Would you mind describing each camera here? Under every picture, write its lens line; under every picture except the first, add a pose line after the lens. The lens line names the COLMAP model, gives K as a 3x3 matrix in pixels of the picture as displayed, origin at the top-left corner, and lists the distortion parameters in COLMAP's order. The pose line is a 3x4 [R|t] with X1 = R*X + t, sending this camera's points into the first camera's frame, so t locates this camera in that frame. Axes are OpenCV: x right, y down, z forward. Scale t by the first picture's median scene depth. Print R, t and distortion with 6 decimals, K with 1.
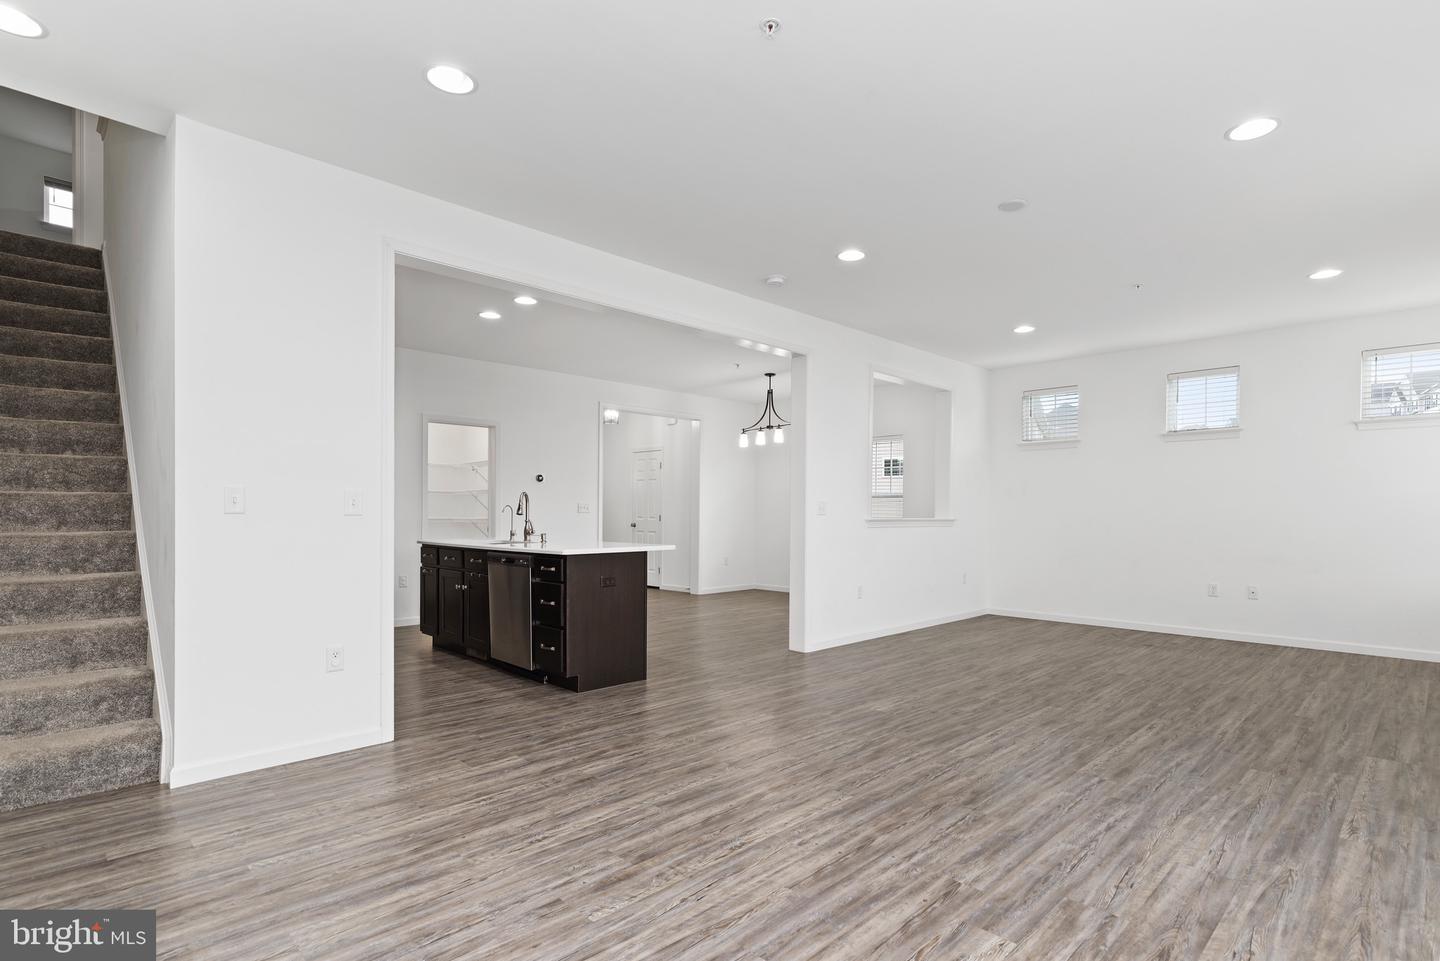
lens RADIAL K [[714.5, 0, 720.3], [0, 714.5, 516.2], [0, 0, 1]] dist [-0.061653, -0.000015]
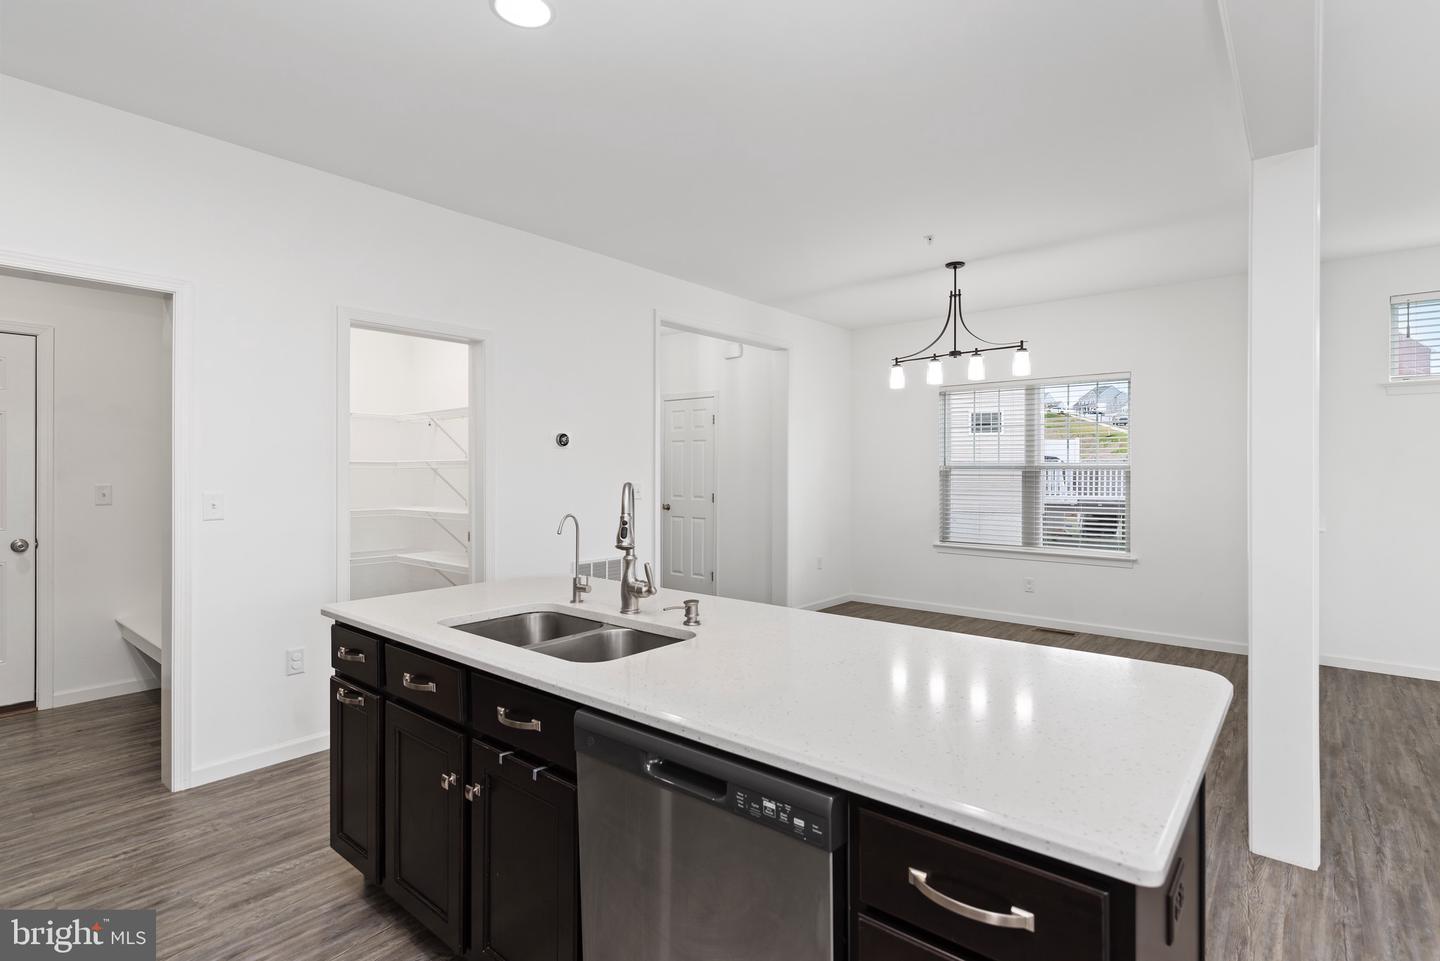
lens RADIAL K [[704.2, 0, 720.0], [0, 704.2, 480.5], [0, 0, 1]] dist [-0.040763, 0.000233]
pose [[0.995757, -0.006824, 0.091773, -0.178514], [0.006042, 0.999943, 0.008800, -0.025705], [-0.091828, -0.008208, 0.995741, 0.436016]]
